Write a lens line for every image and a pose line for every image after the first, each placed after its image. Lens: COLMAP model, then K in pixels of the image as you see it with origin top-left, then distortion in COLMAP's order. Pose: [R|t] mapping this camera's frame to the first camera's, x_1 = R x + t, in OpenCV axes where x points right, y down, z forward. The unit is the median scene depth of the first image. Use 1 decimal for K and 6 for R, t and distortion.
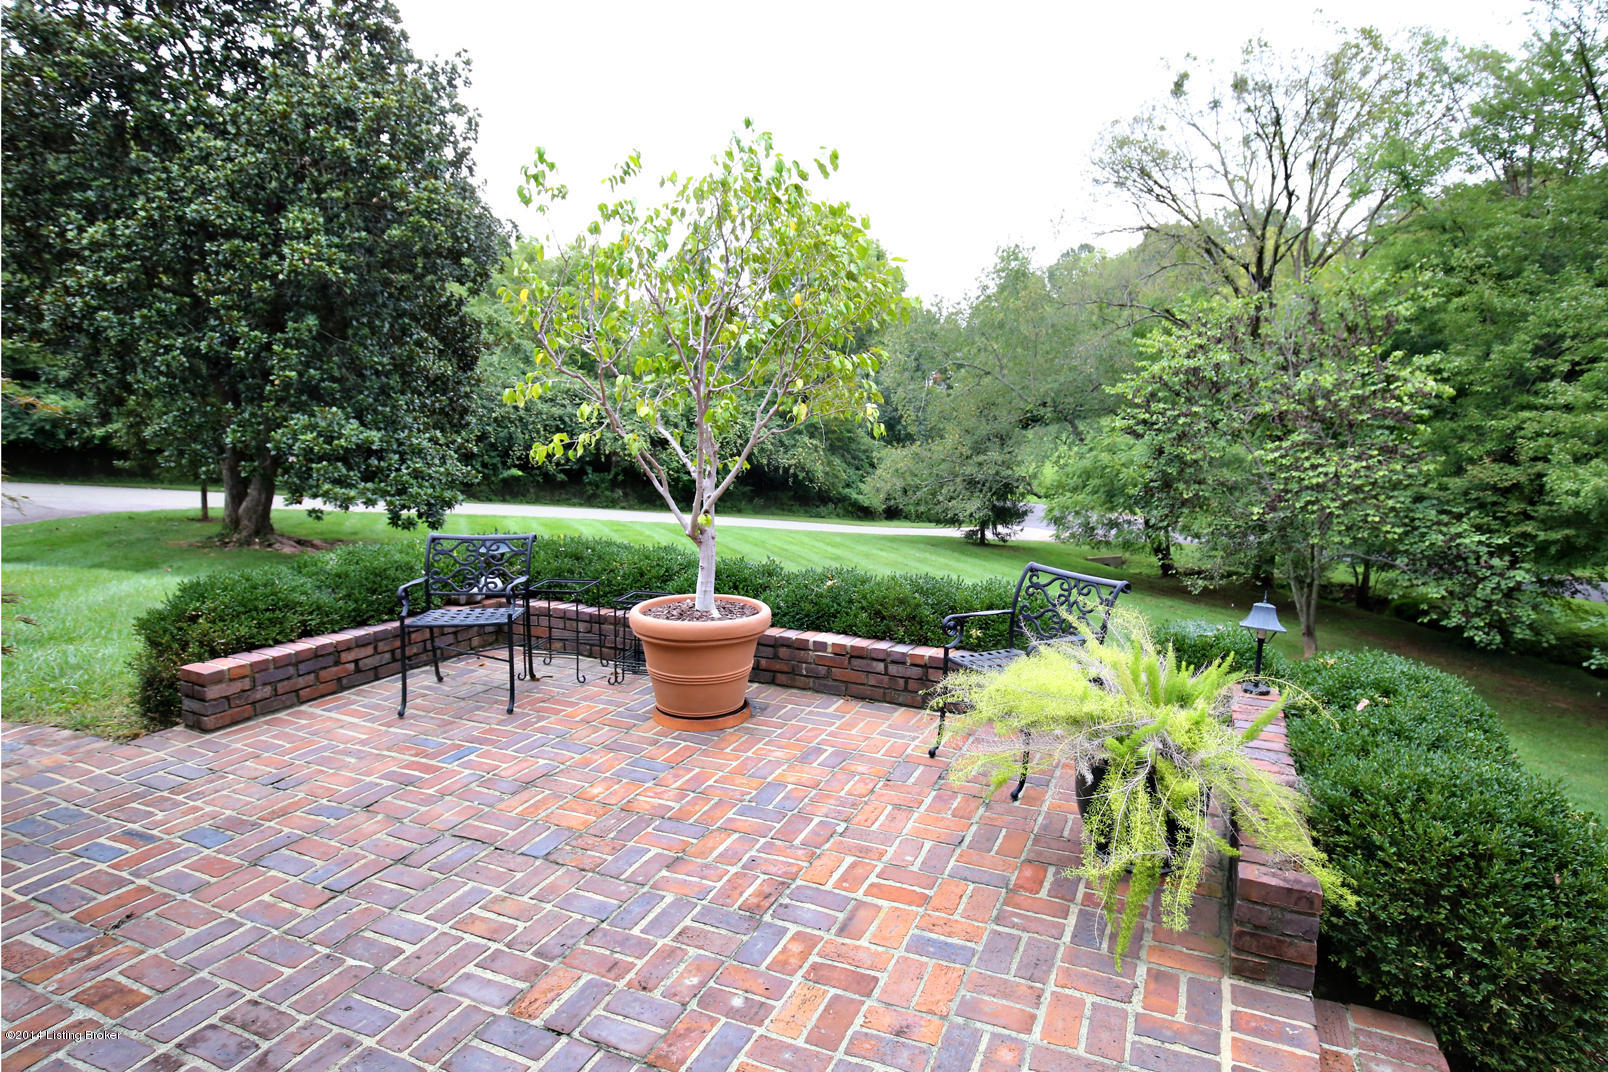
lens RADIAL K [[873.1, 0, 804.9], [0, 873.1, 531.0], [0, 0, 1]] dist [-0.004798, -0.000325]
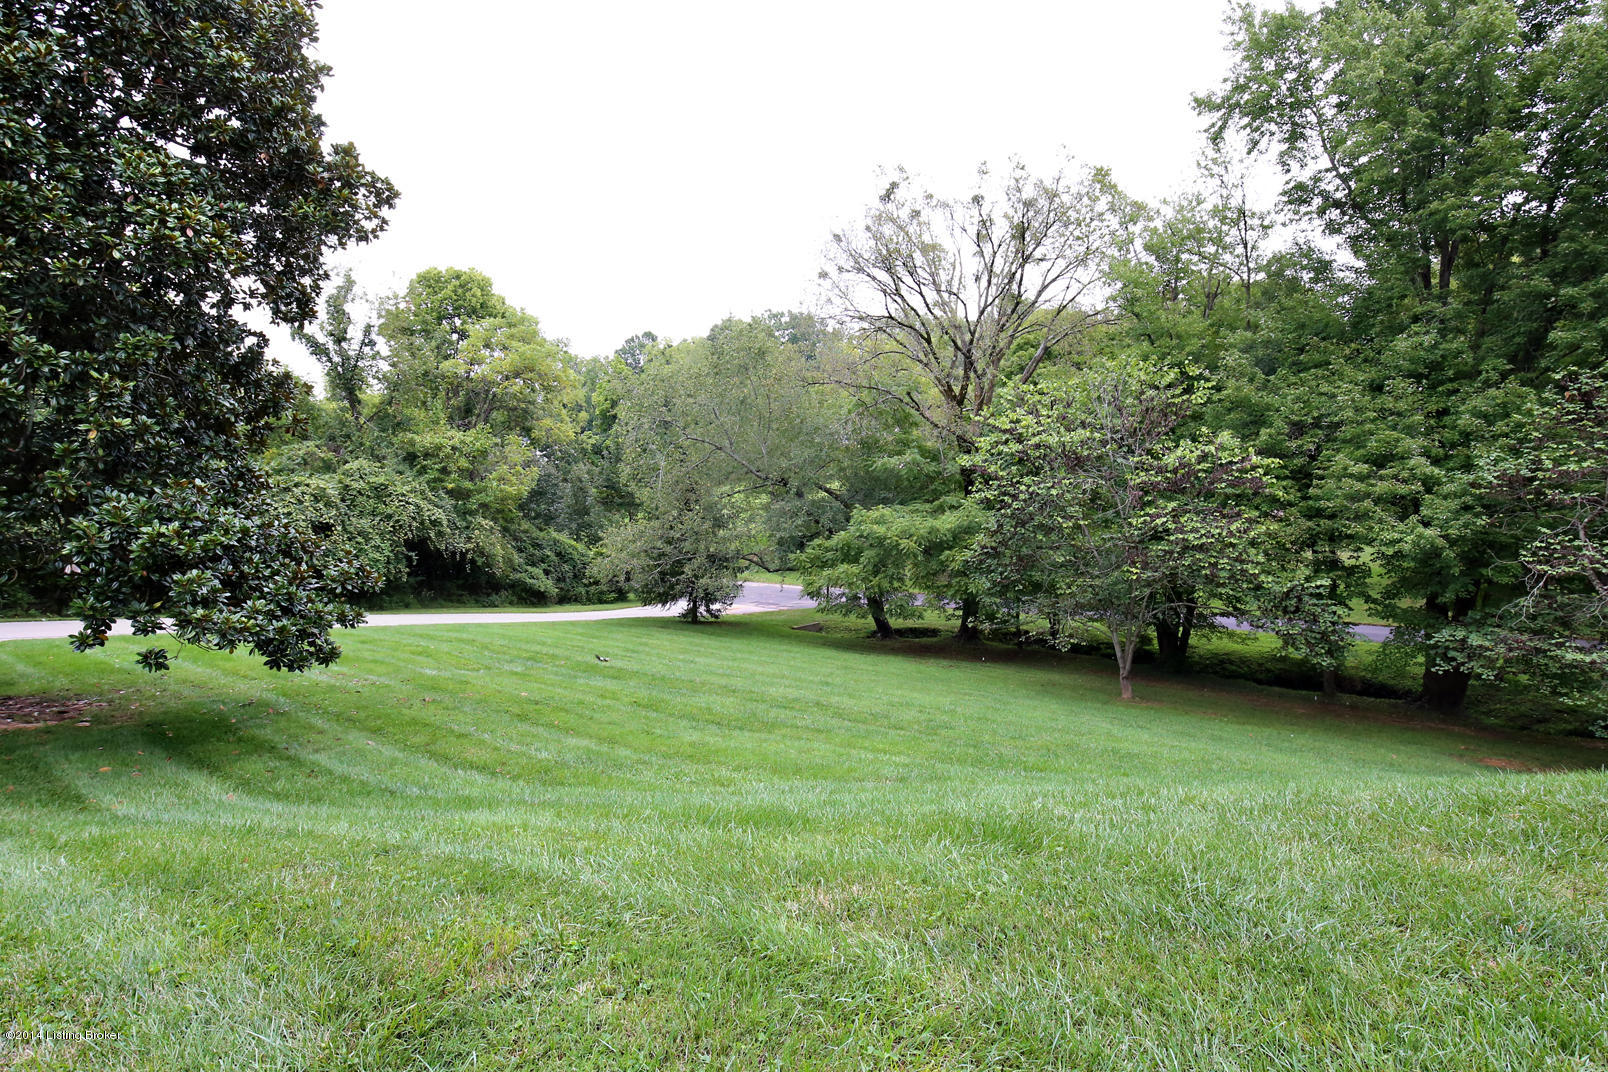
lens RADIAL K [[861.2, 0, 804.0], [0, 861.2, 540.0], [0, 0, 1]] dist [0.002596, 0.000479]
pose [[0.882269, -0.036671, 0.469316, -0.126953], [0.072798, 0.995597, -0.059059, -0.009565], [-0.465083, 0.086271, 0.881053, 0.079360]]
